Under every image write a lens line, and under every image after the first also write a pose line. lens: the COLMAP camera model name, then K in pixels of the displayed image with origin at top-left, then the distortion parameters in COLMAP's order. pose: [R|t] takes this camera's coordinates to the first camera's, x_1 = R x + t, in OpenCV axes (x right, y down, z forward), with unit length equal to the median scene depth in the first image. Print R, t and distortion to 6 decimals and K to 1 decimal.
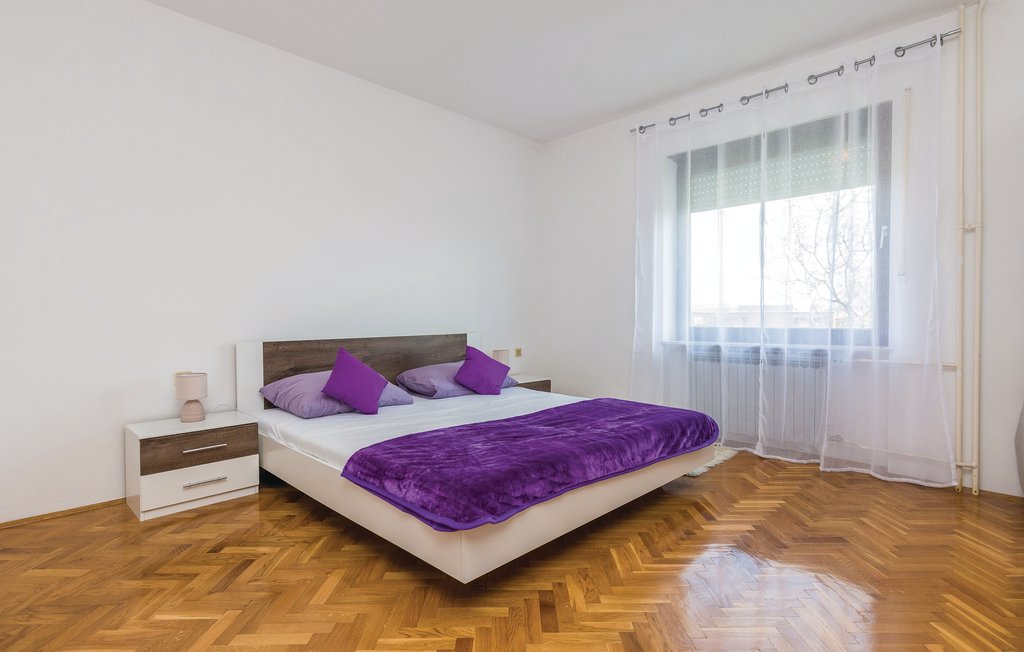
lens RADIAL K [[485.5, 0, 512.0], [0, 485.5, 326.0], [0, 0, 1]] dist [-0.001813, -0.000281]
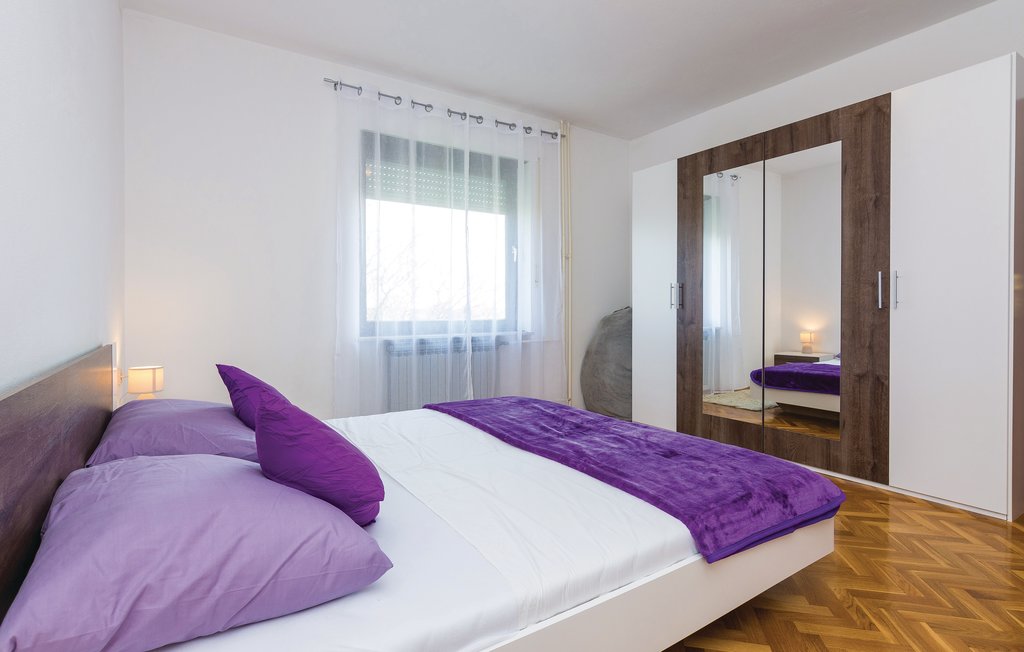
lens RADIAL K [[506.8, 0, 512.0], [0, 506.8, 326.0], [0, 0, 1]] dist [-0.000348, -0.000148]
pose [[0.200880, -0.027811, 0.979221, -0.579708], [0.022069, 0.999472, 0.023858, -0.007824], [-0.979367, 0.016818, 0.201388, 0.595024]]
